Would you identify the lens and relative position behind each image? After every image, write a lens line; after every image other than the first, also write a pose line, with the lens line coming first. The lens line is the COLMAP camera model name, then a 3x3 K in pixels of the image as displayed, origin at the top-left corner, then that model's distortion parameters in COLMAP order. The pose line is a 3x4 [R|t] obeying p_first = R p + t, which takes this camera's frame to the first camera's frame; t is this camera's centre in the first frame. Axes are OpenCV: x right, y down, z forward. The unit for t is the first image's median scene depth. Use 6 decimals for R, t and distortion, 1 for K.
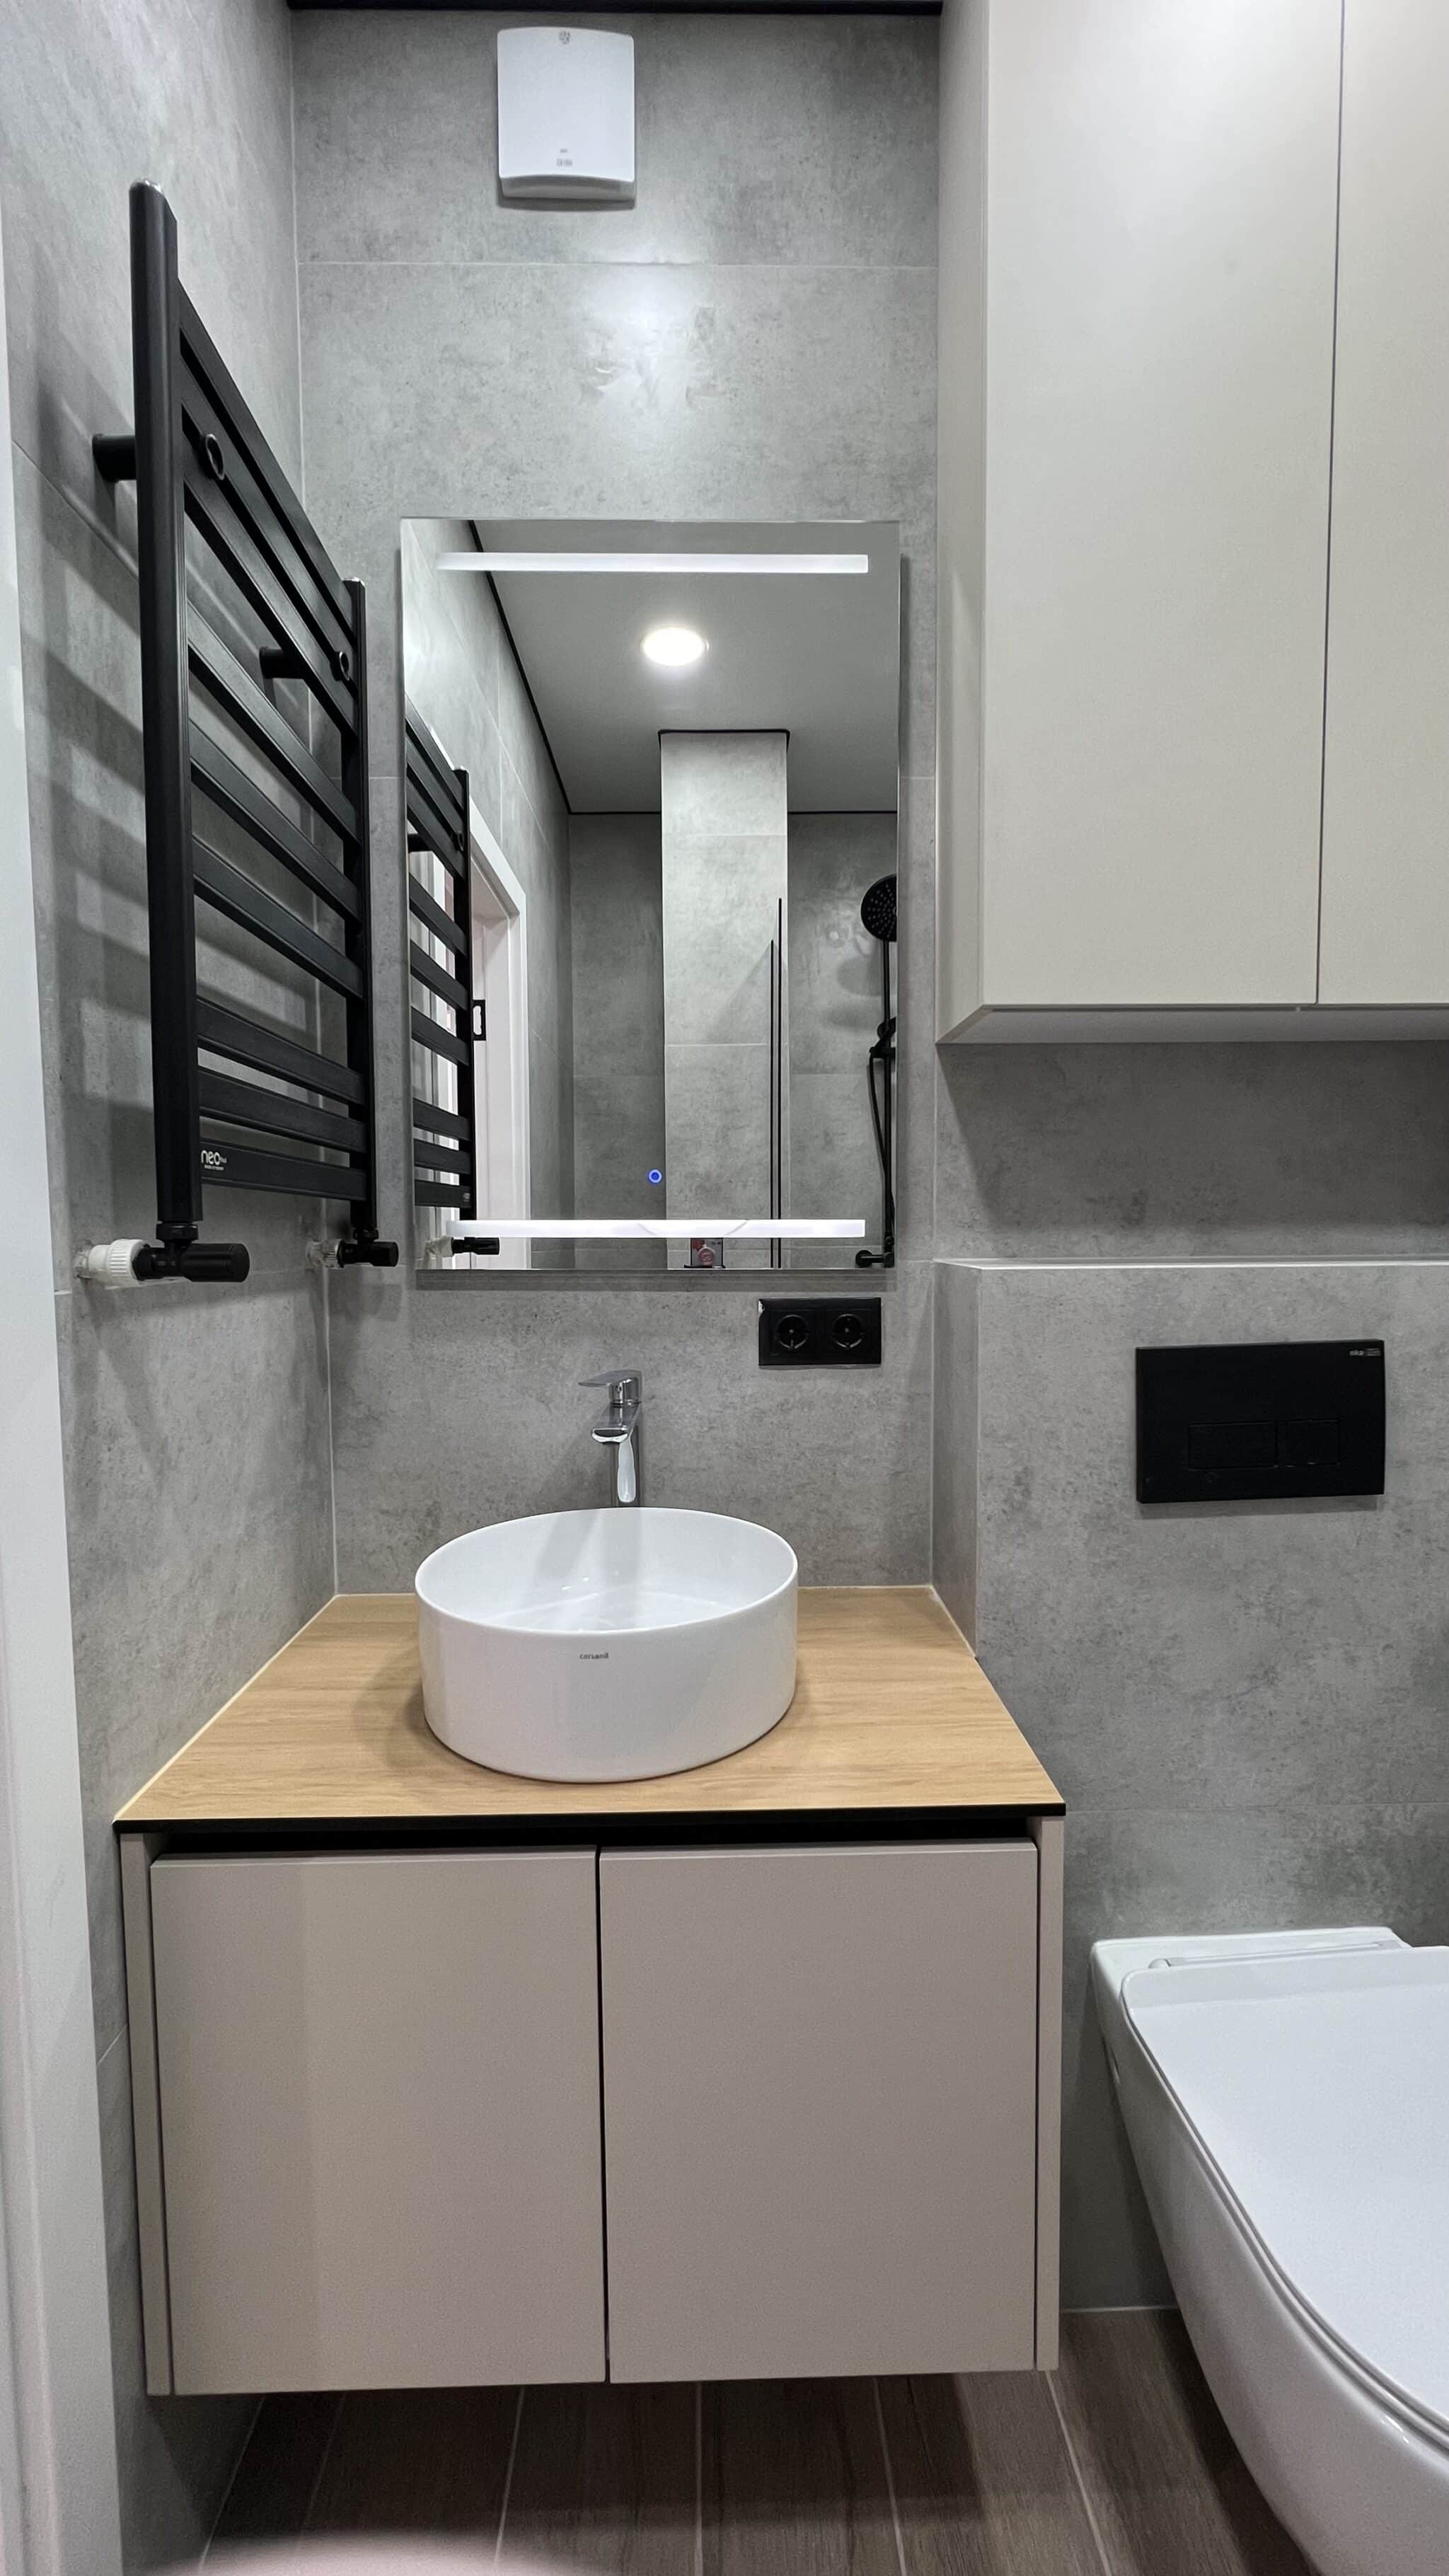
lens RADIAL K [[1018.5, 0, 729.7], [0, 1018.5, 1288.3], [0, 0, 1]] dist [-0.002581, -0.000599]
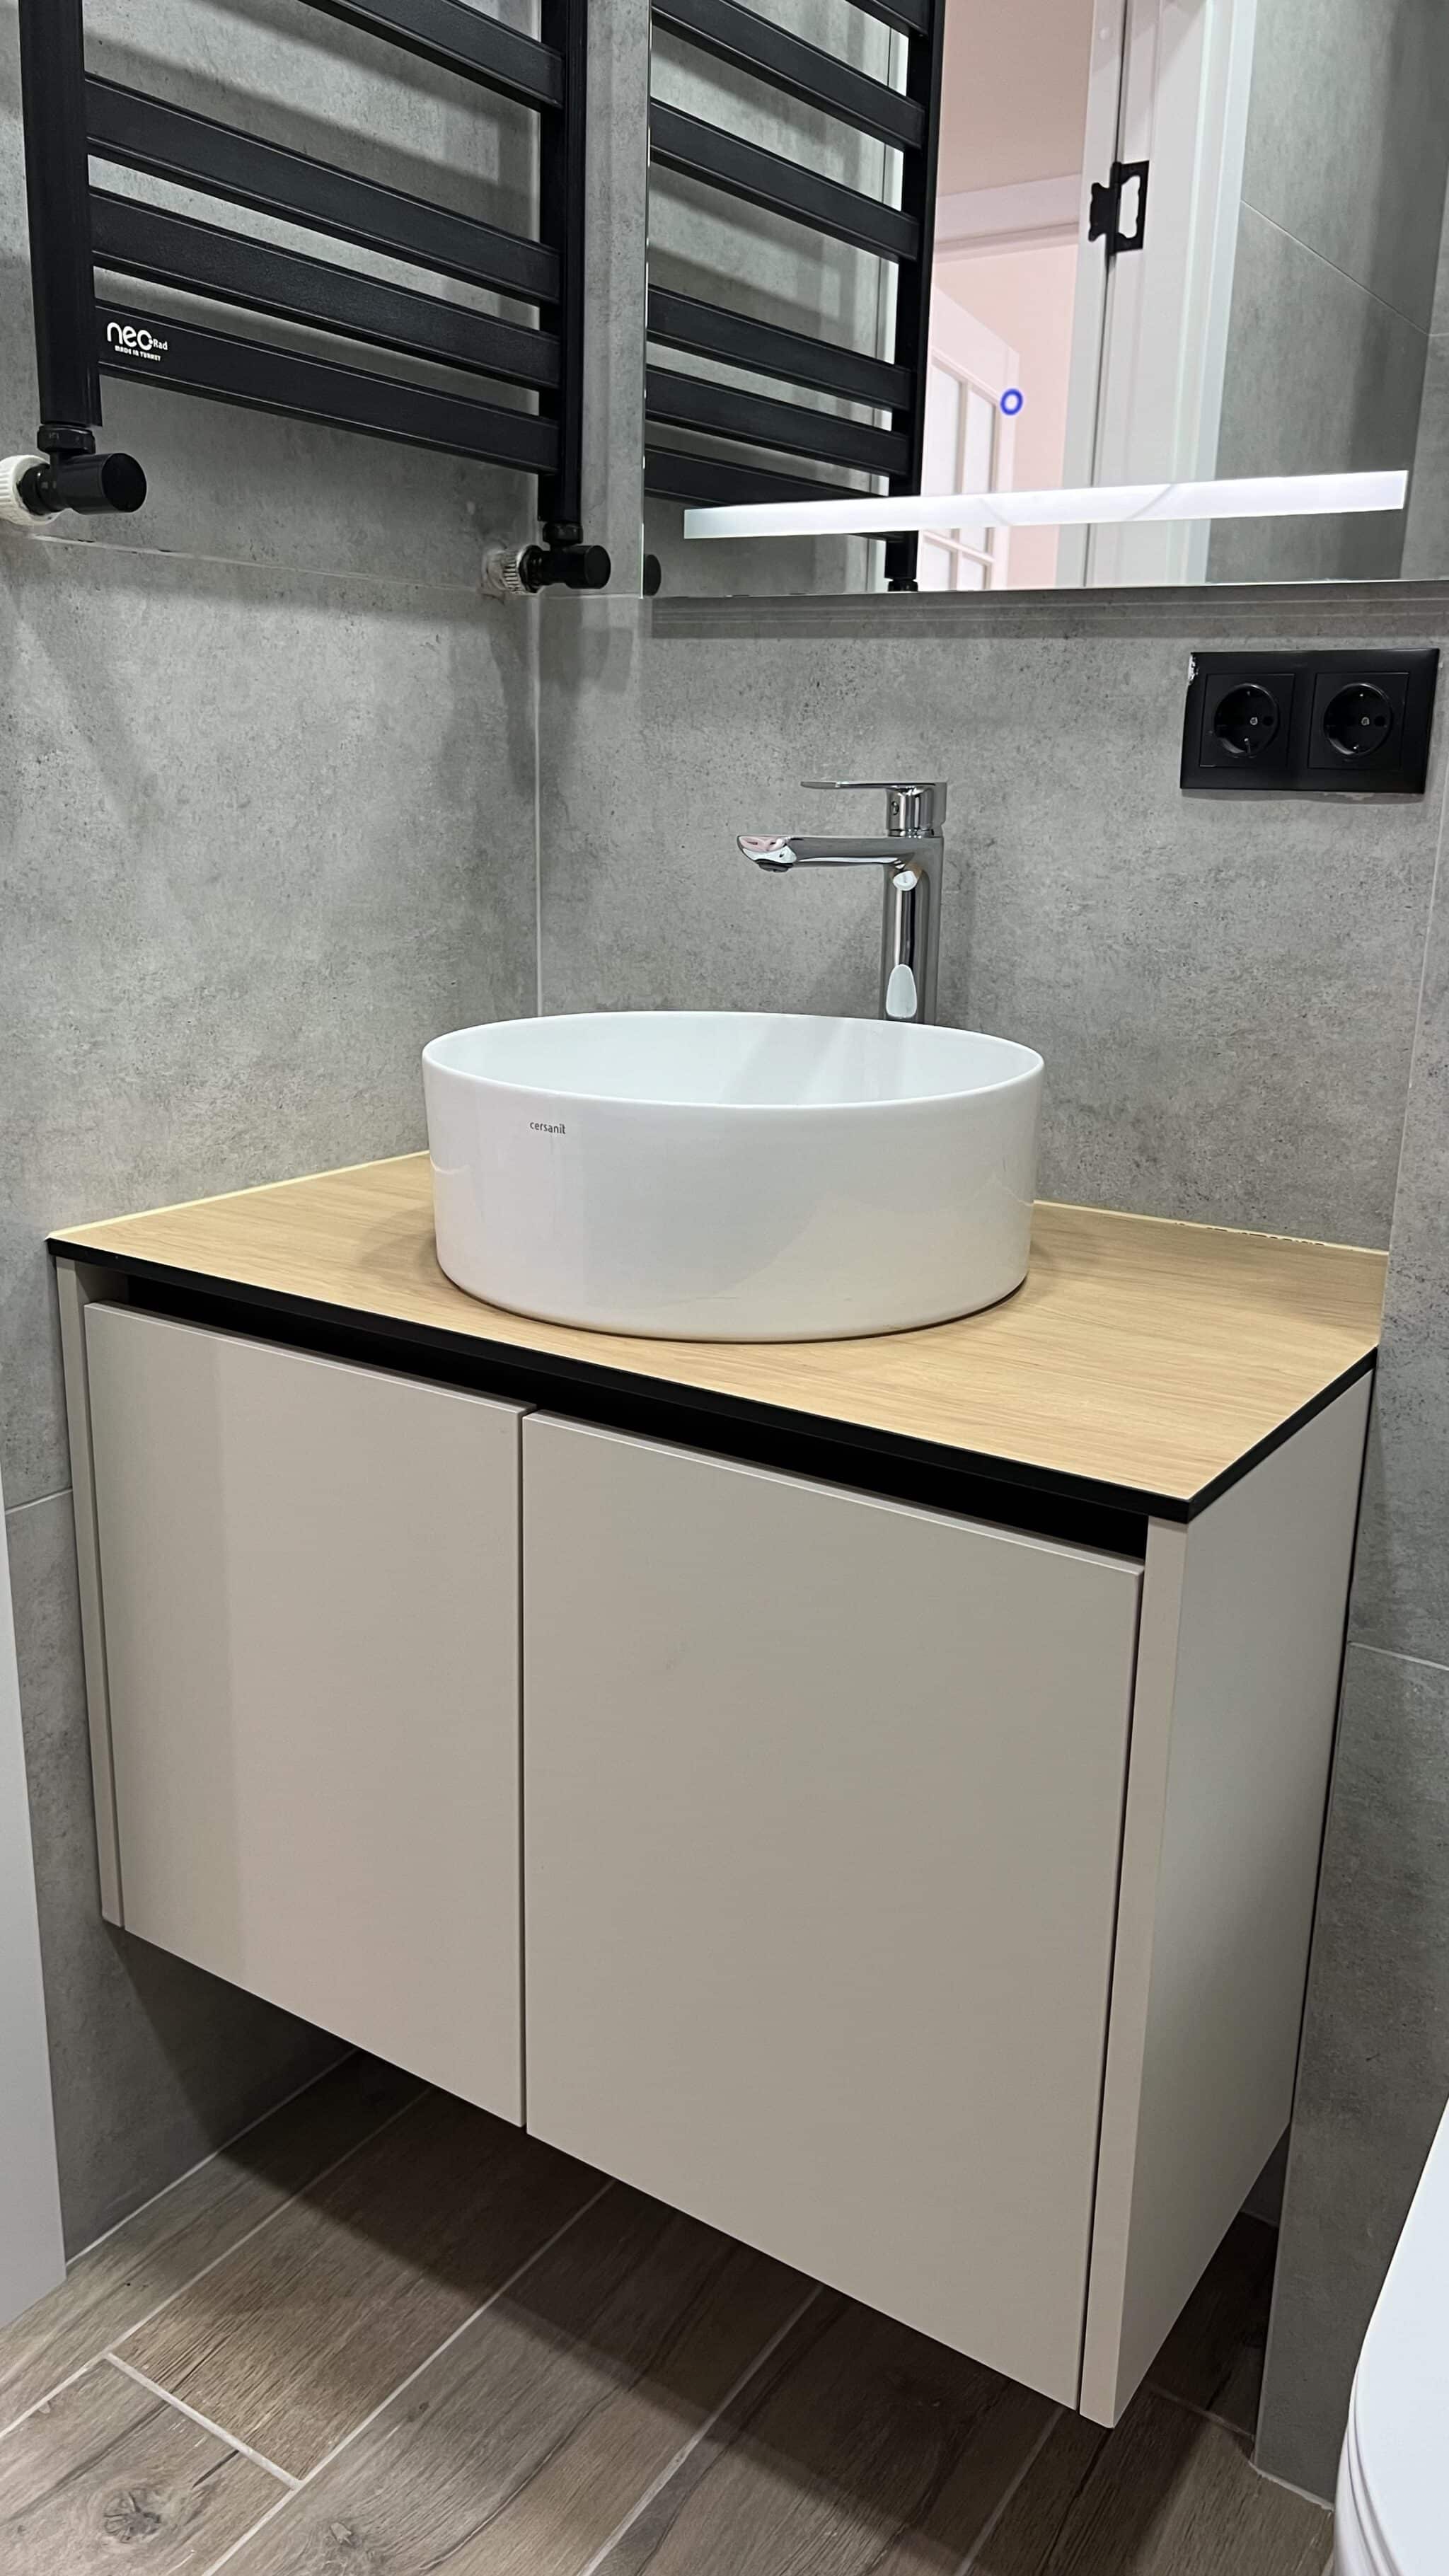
lens RADIAL K [[1931.8, 0, 721.7], [0, 1931.8, 1281.6], [0, 0, 1]] dist [0.029772, -0.035930]
pose [[0.821501, 0.173879, -0.543049, 0.490611], [-0.059786, 0.973388, 0.221229, 0.136784], [0.567064, -0.149273, 0.810034, 0.040394]]
